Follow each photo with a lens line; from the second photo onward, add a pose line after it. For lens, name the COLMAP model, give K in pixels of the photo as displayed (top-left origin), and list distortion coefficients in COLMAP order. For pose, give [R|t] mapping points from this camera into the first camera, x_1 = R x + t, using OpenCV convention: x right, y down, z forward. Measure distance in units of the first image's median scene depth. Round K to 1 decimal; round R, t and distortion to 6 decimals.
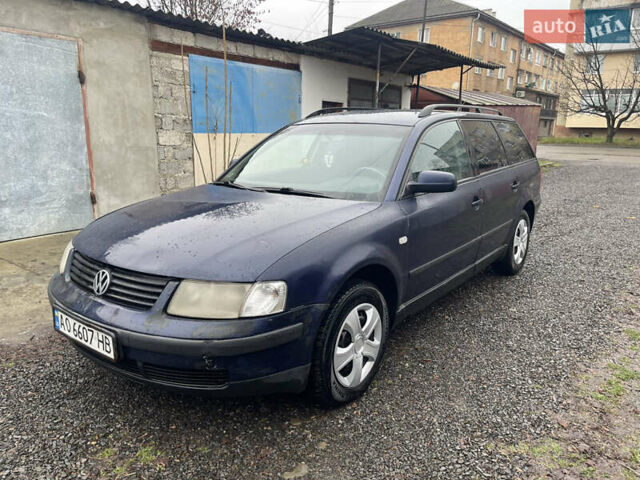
lens RADIAL K [[481.2, 0, 316.1], [0, 481.2, 241.9], [0, 0, 1]] dist [0.095388, -0.123955]
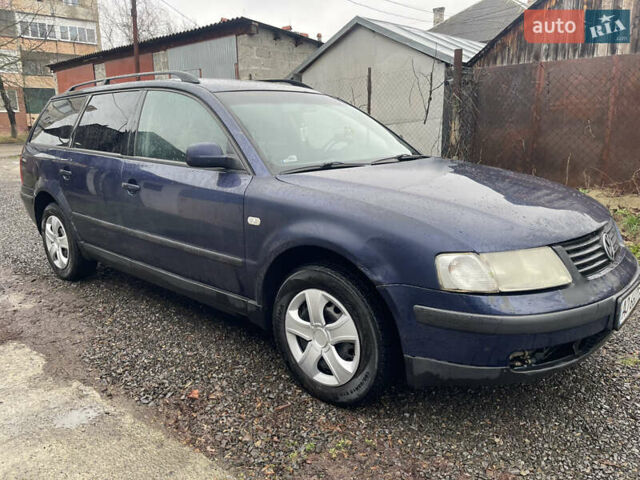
lens RADIAL K [[481.2, 0, 316.1], [0, 481.2, 241.9], [0, 0, 1]] dist [0.095388, -0.123955]
pose [[0.058386, -0.241154, 0.968729, -0.537701], [0.243464, 0.944524, 0.220454, -0.103902], [-0.968151, 0.222980, 0.113859, 0.560433]]
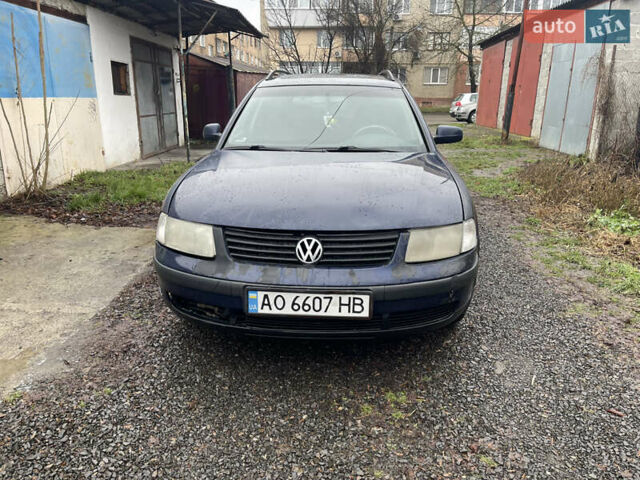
lens RADIAL K [[482.8, 0, 320.0], [0, 482.8, 240.0], [0, 0, 1]] dist [0.091239, -0.118561]
pose [[0.823095, -0.160770, 0.544673, -0.368158], [0.128863, 0.986948, 0.096581, -0.010596], [-0.553091, -0.009307, 0.833069, 0.076180]]
